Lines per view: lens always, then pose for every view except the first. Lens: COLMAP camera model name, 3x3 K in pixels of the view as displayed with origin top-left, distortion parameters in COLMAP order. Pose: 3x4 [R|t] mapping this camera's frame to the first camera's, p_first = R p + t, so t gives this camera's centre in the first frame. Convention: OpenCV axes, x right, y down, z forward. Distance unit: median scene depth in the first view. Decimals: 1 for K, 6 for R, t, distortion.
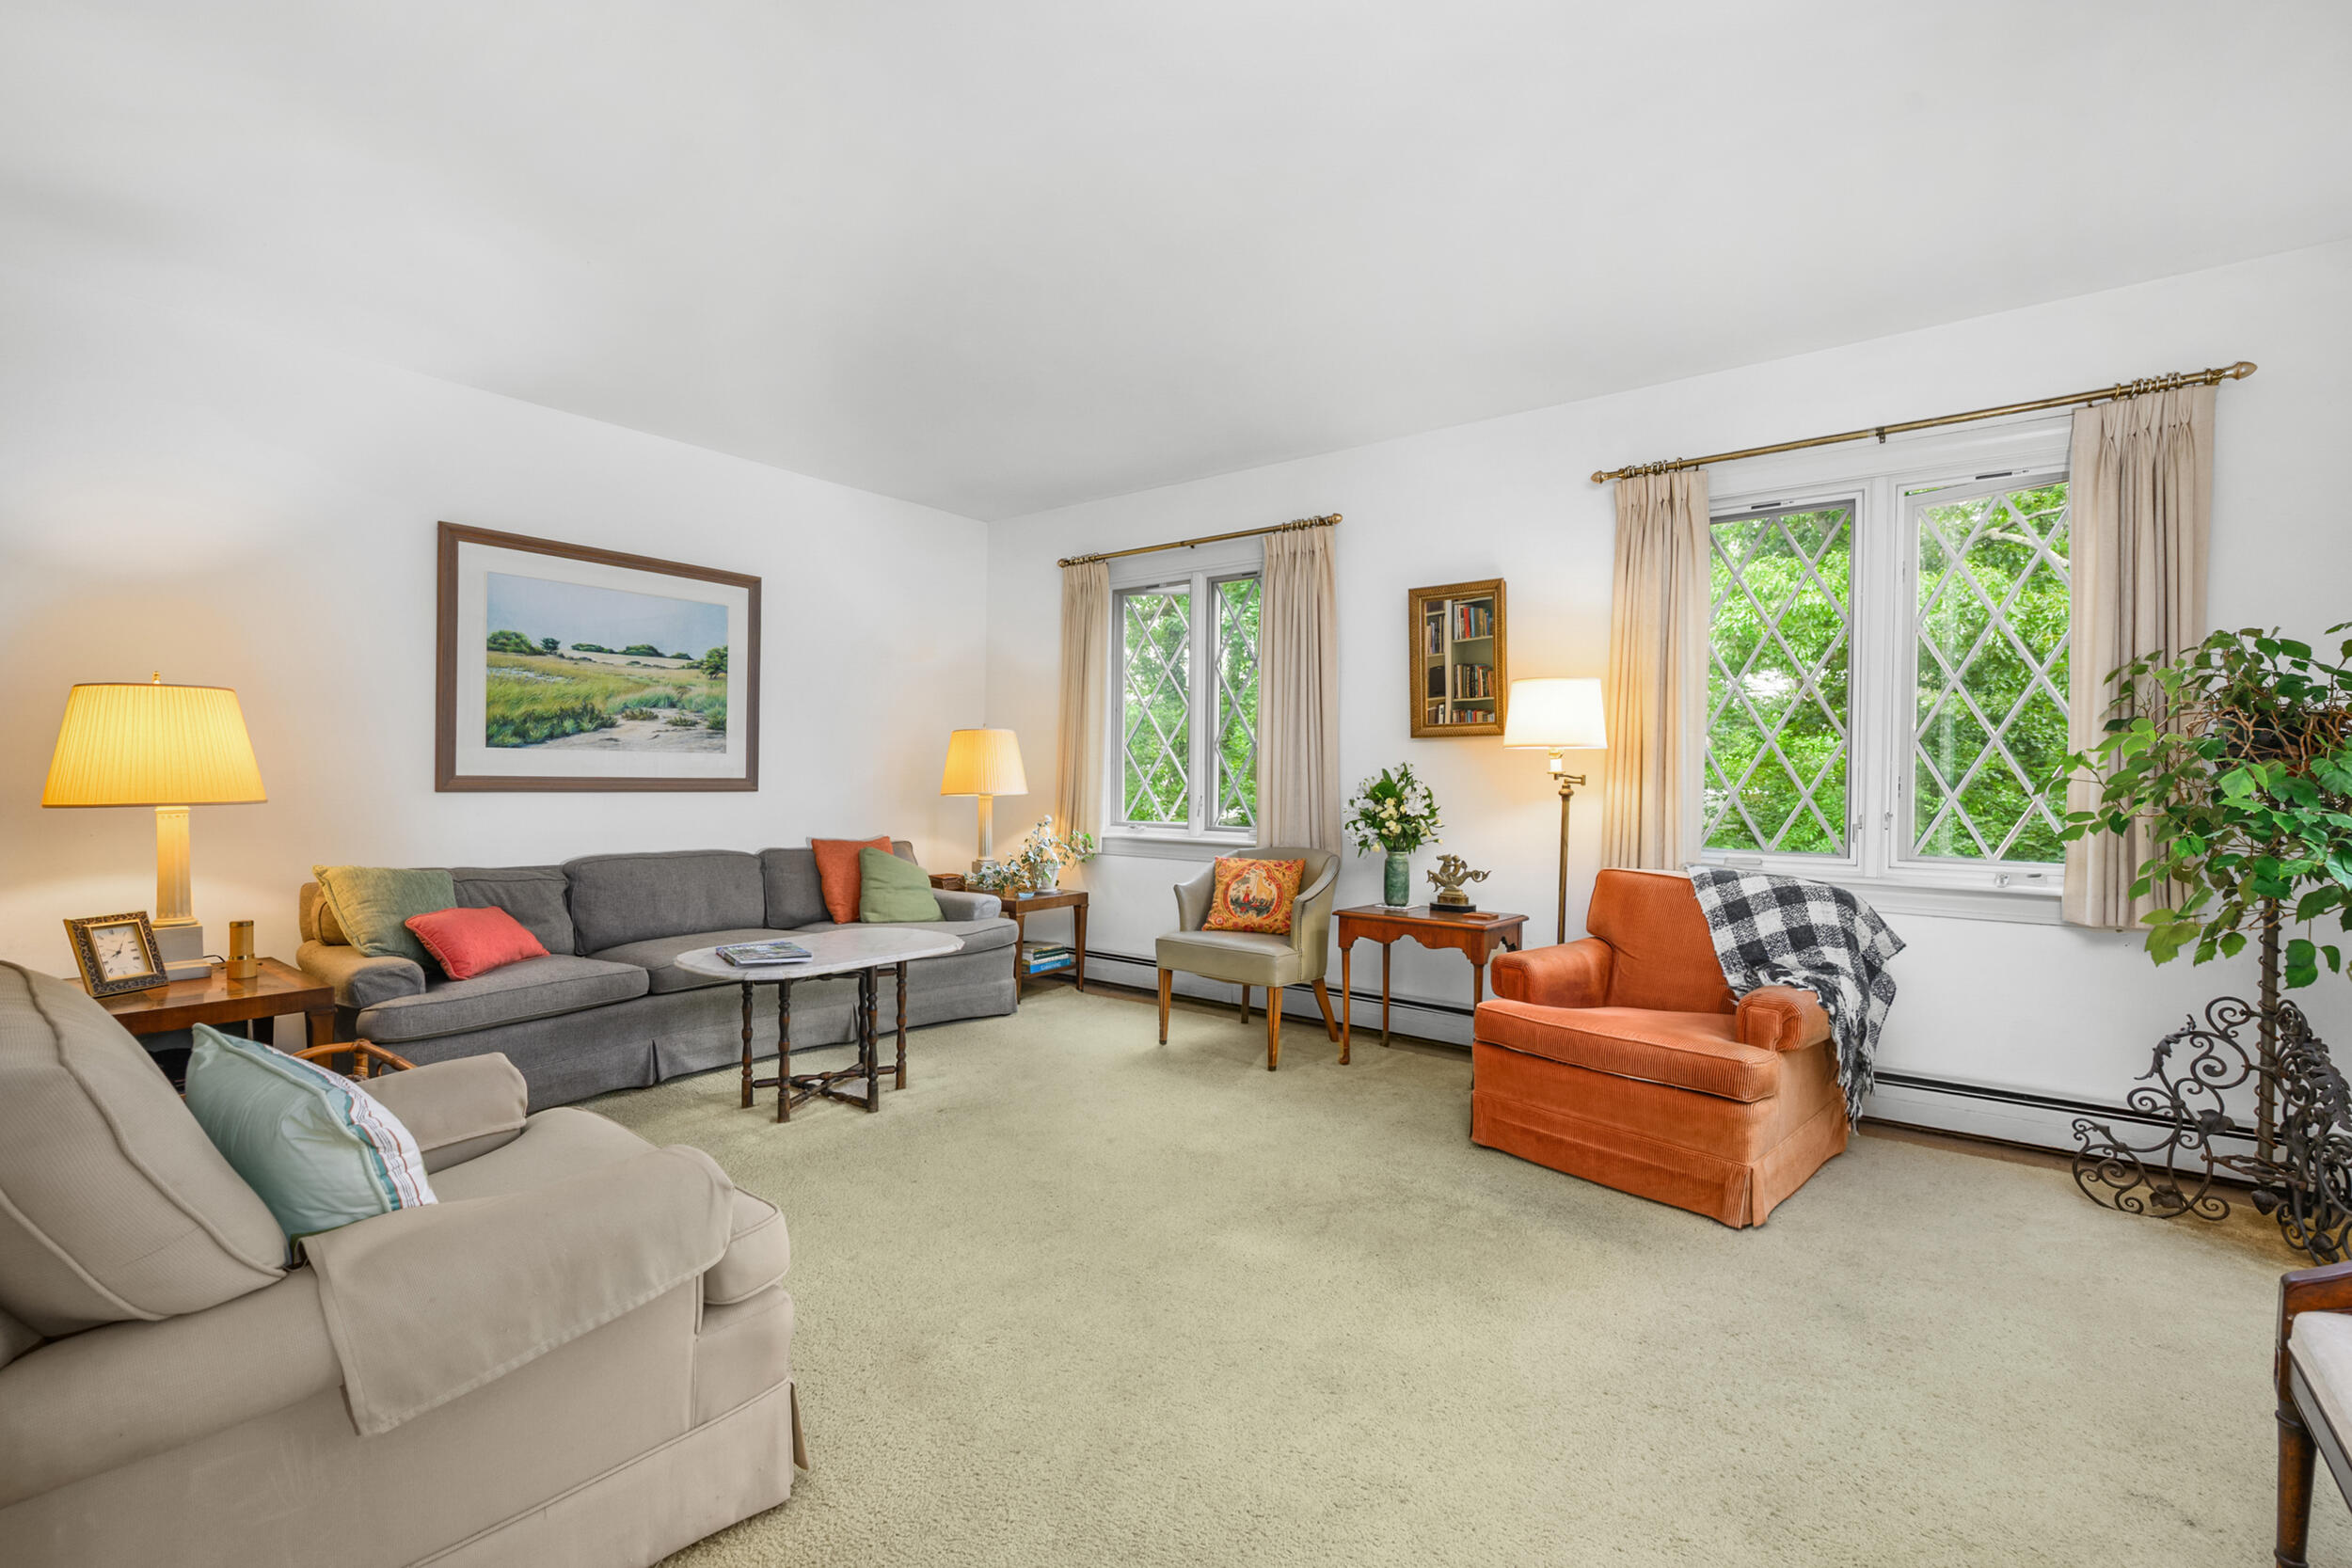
lens RADIAL K [[1050.9, 0, 1170.8], [0, 1050.9, 780.4], [0, 0, 1]] dist [0.003710, 0.000241]
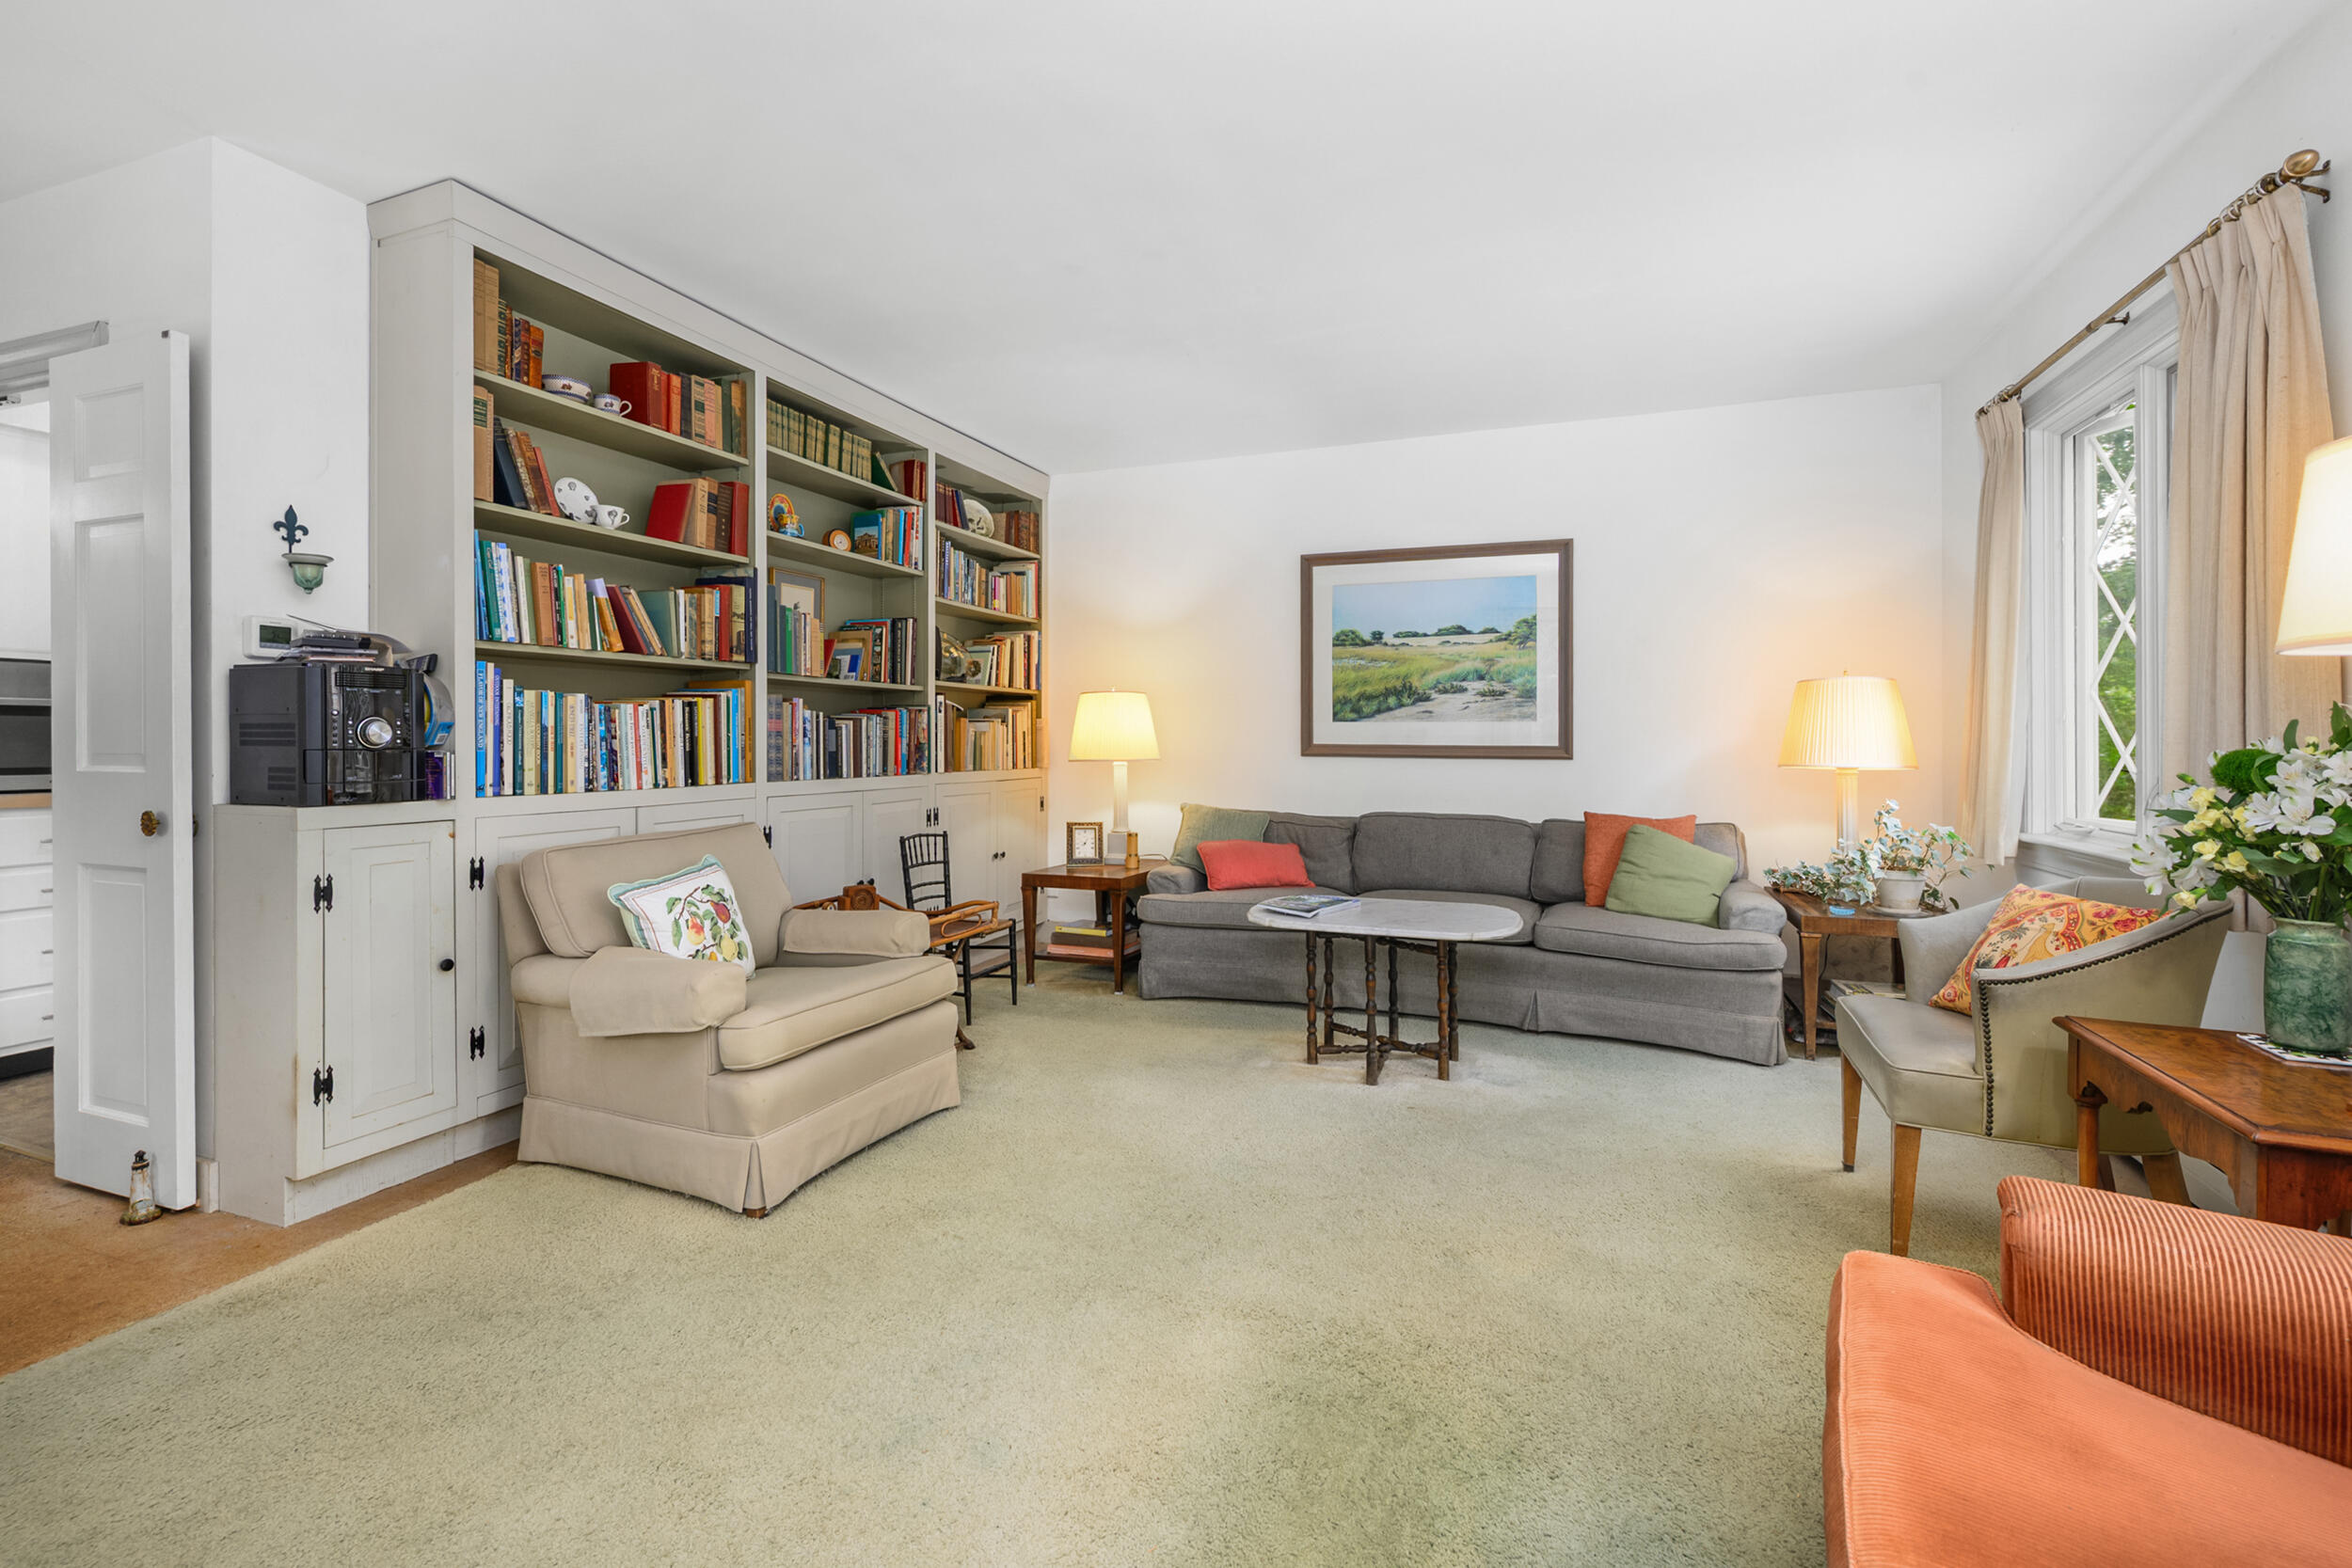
lens RADIAL K [[1009.1, 0, 1168.0], [0, 1009.1, 742.3], [0, 0, 1]] dist [0.001101, -0.000084]
pose [[0.273058, -0.006393, -0.961976, 0.451990], [-0.002899, 0.999968, -0.007468, 0.003018], [0.961993, 0.004828, 0.273031, 0.440940]]
